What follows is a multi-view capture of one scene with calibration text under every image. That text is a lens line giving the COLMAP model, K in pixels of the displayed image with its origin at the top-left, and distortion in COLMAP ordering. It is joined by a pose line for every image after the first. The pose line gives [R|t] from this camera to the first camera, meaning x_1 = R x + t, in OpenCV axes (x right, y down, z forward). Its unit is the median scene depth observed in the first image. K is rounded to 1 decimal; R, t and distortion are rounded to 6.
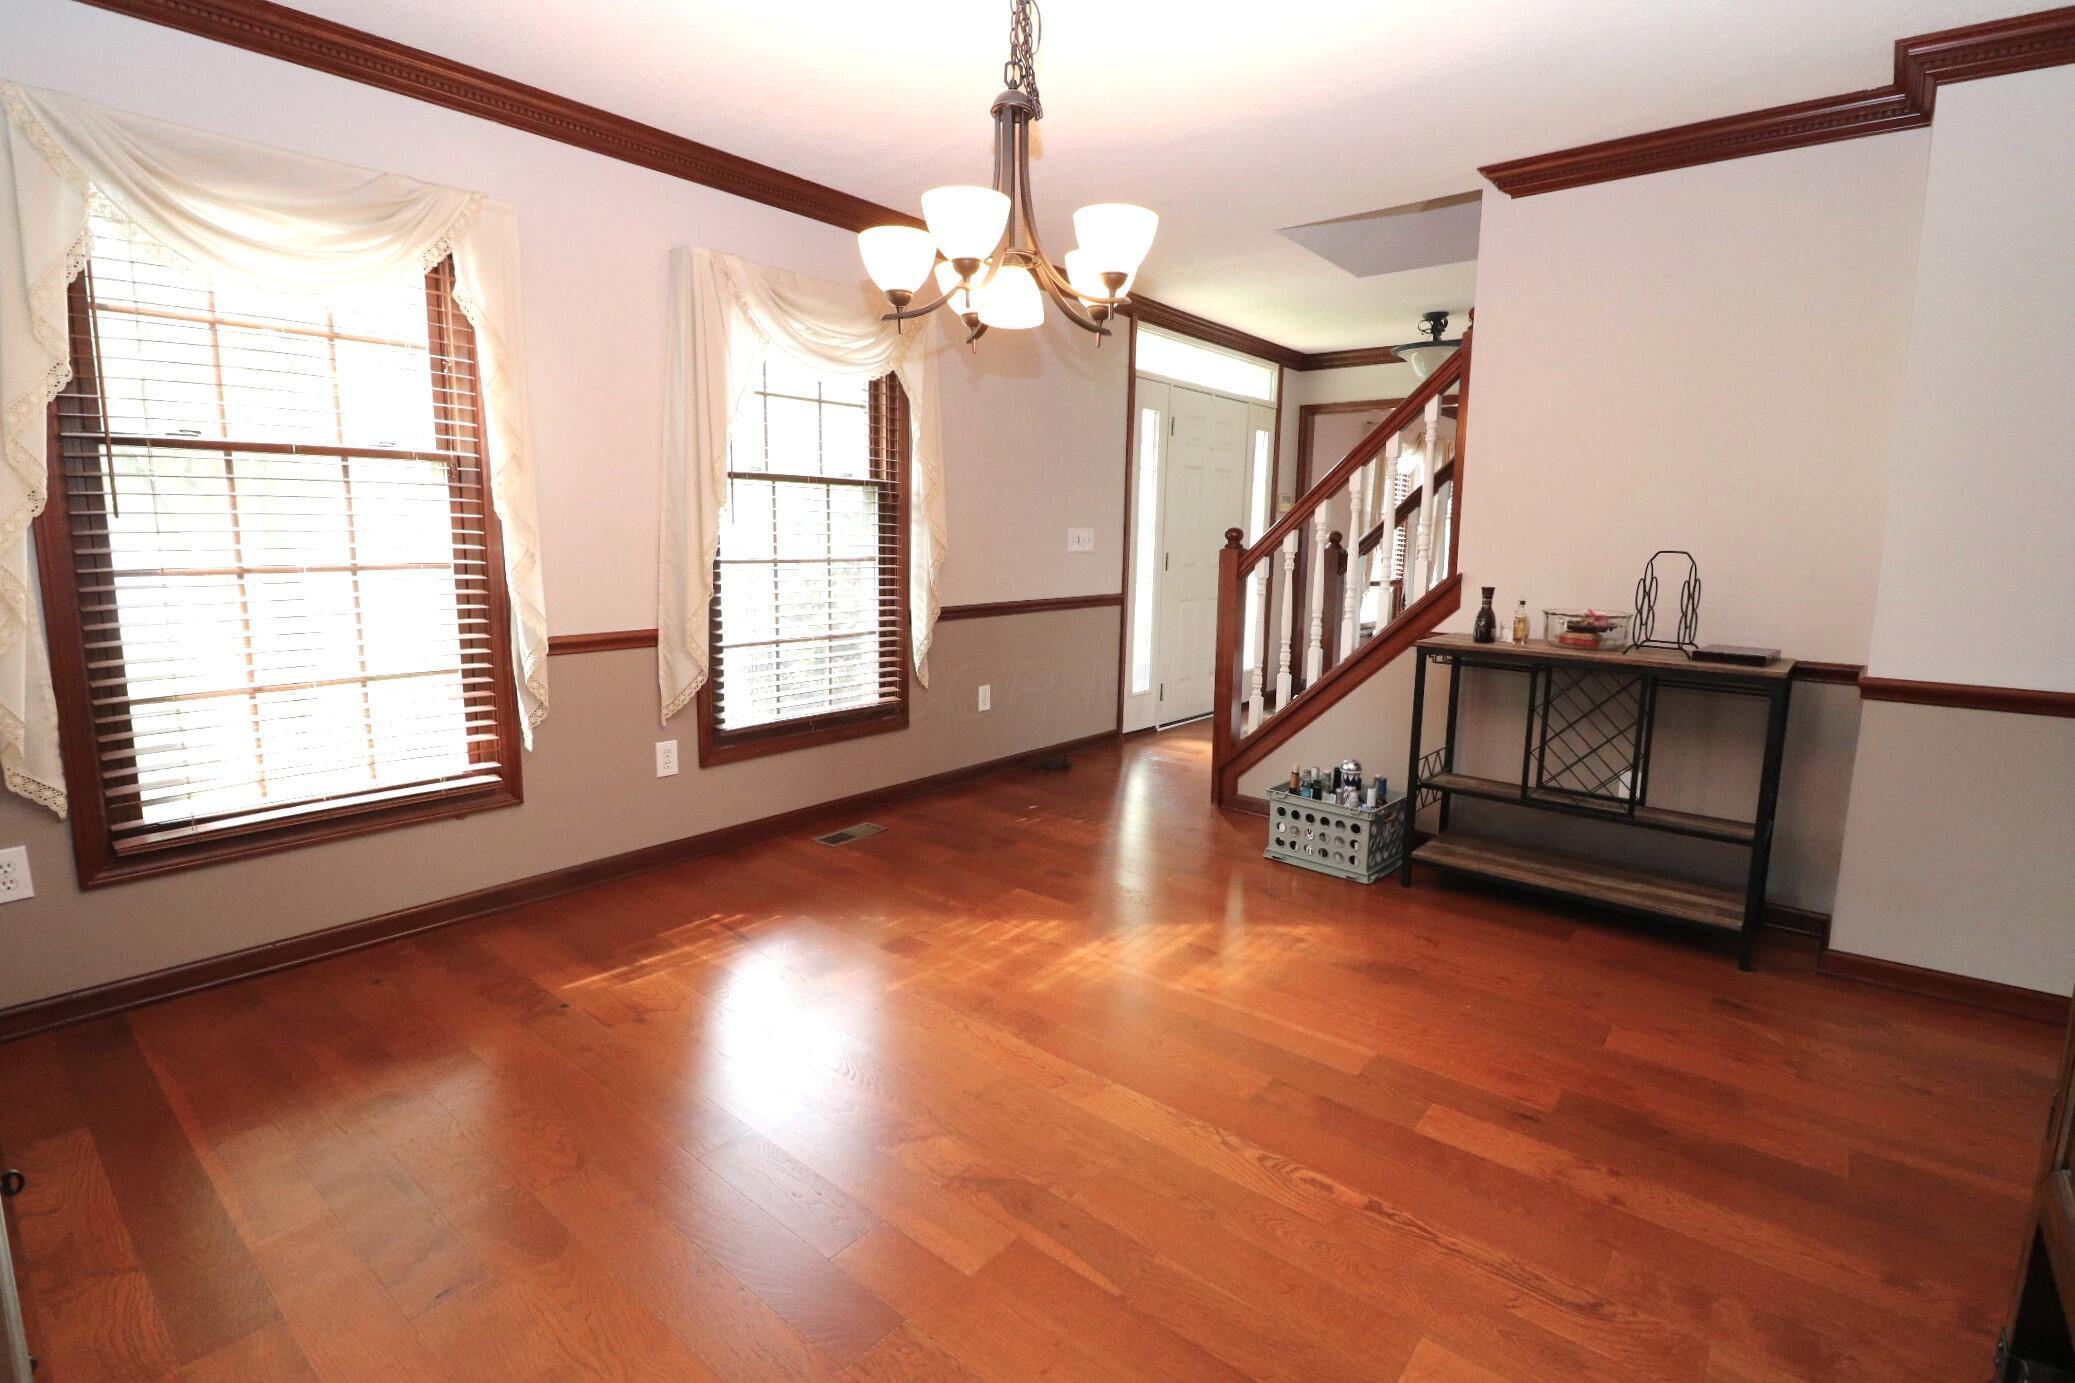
lens RADIAL K [[1001.9, 0, 1039.8], [0, 1001.9, 677.3], [0, 0, 1]] dist [0.007479, -0.019666]
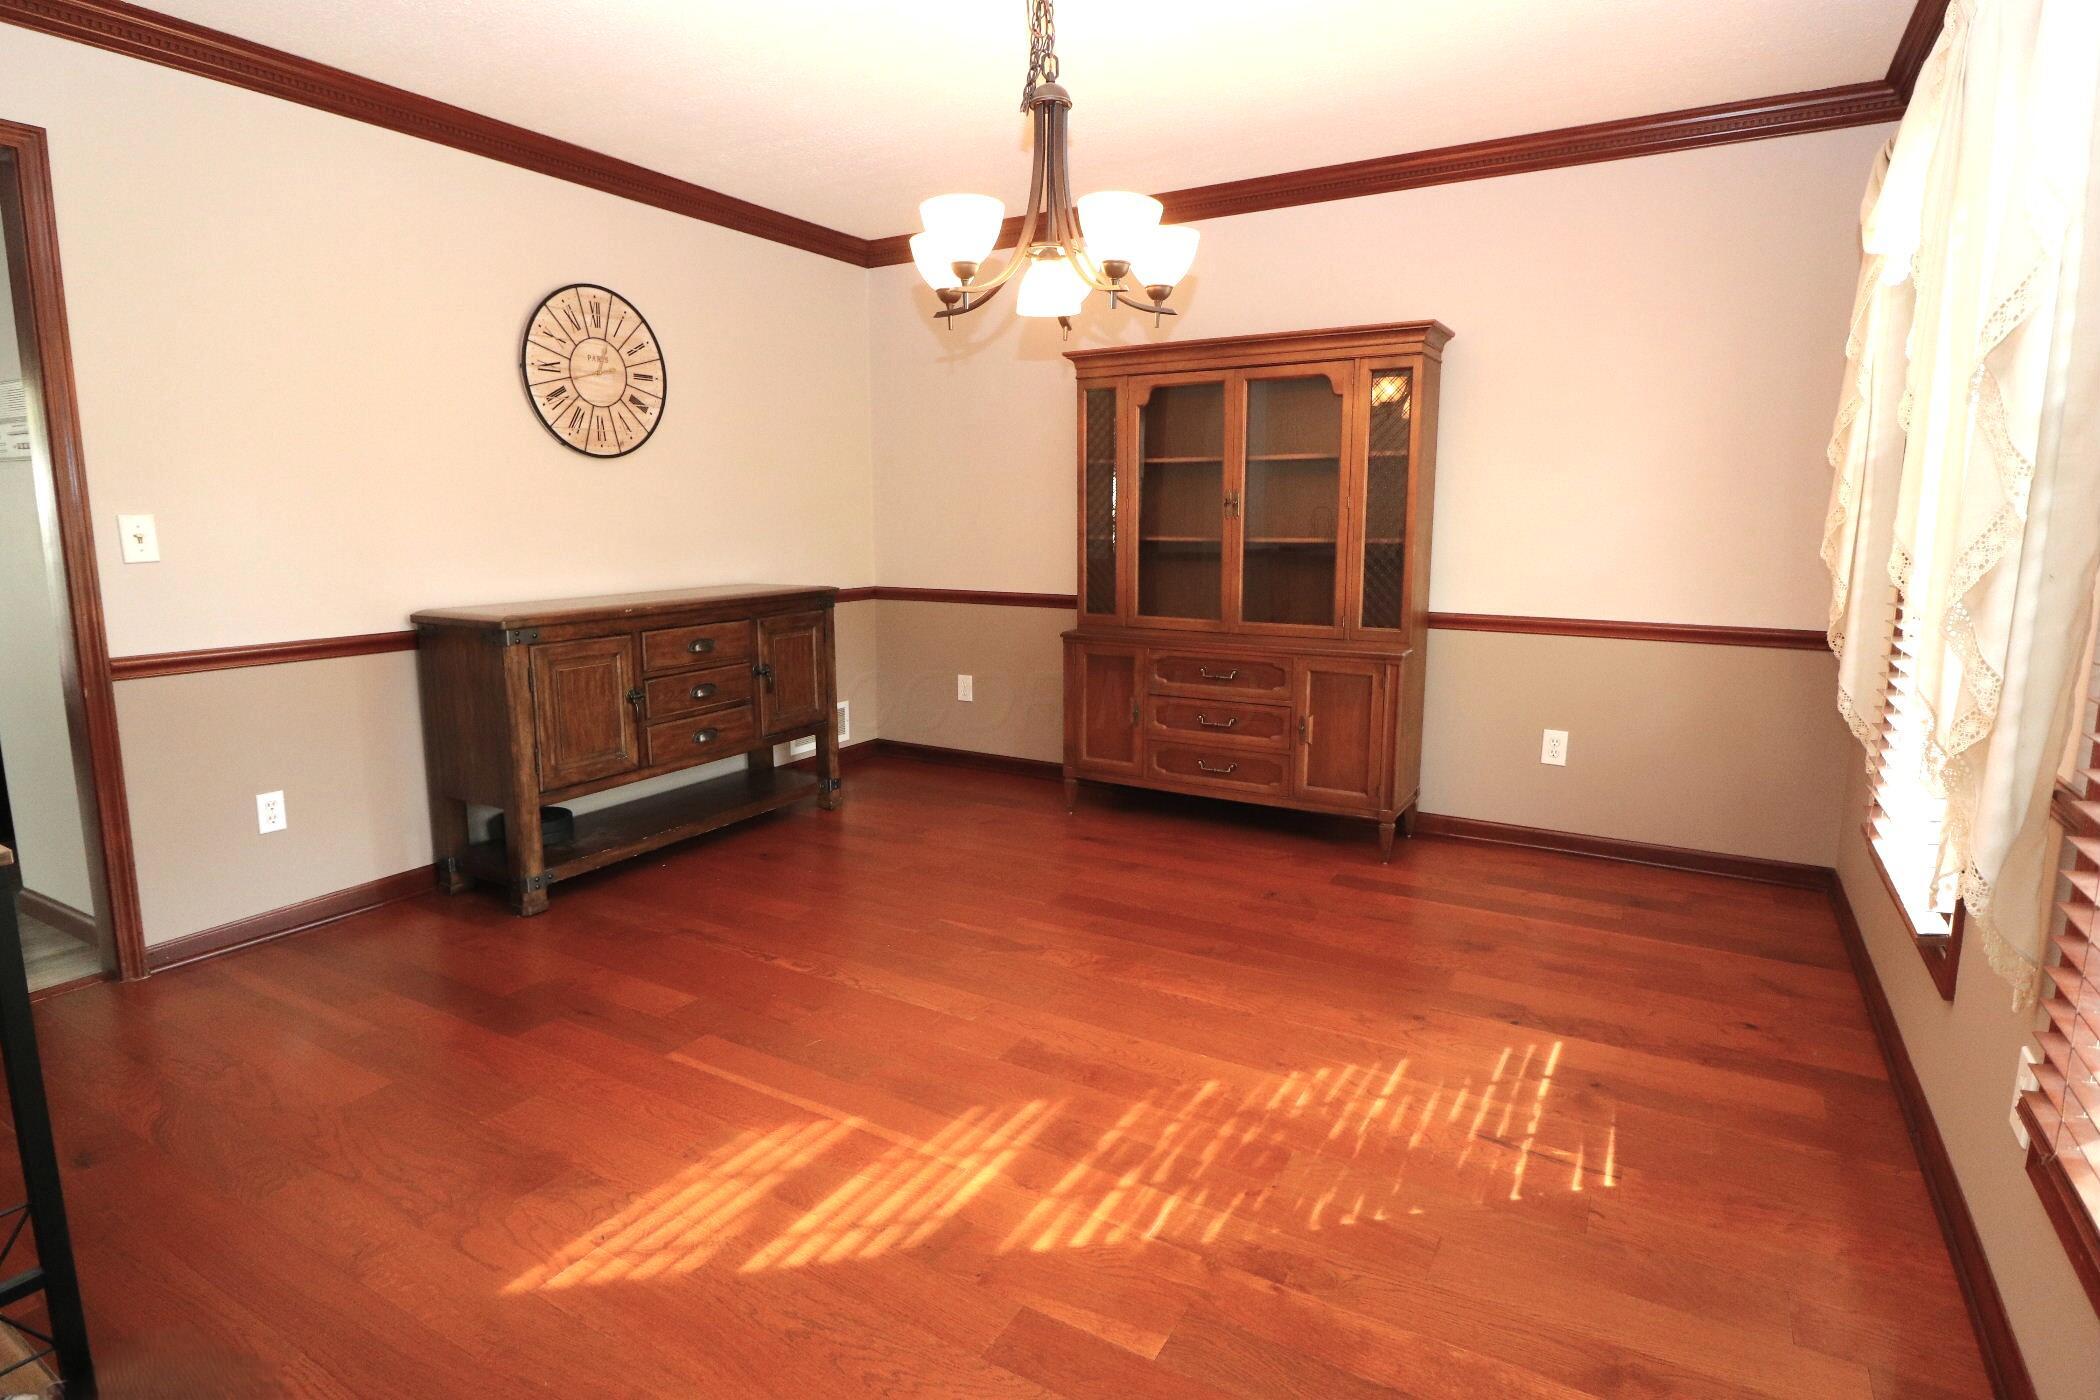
lens RADIAL K [[1105.5, 0, 1050.0], [0, 1105.5, 700.0], [0, 0, 1]] dist [0.000162, 0.000028]
pose [[-0.987888, 0.009670, -0.154870, 0.115619], [-0.038678, 0.951209, 0.306114, -0.252678], [0.150274, 0.308396, -0.939313, 1.696033]]
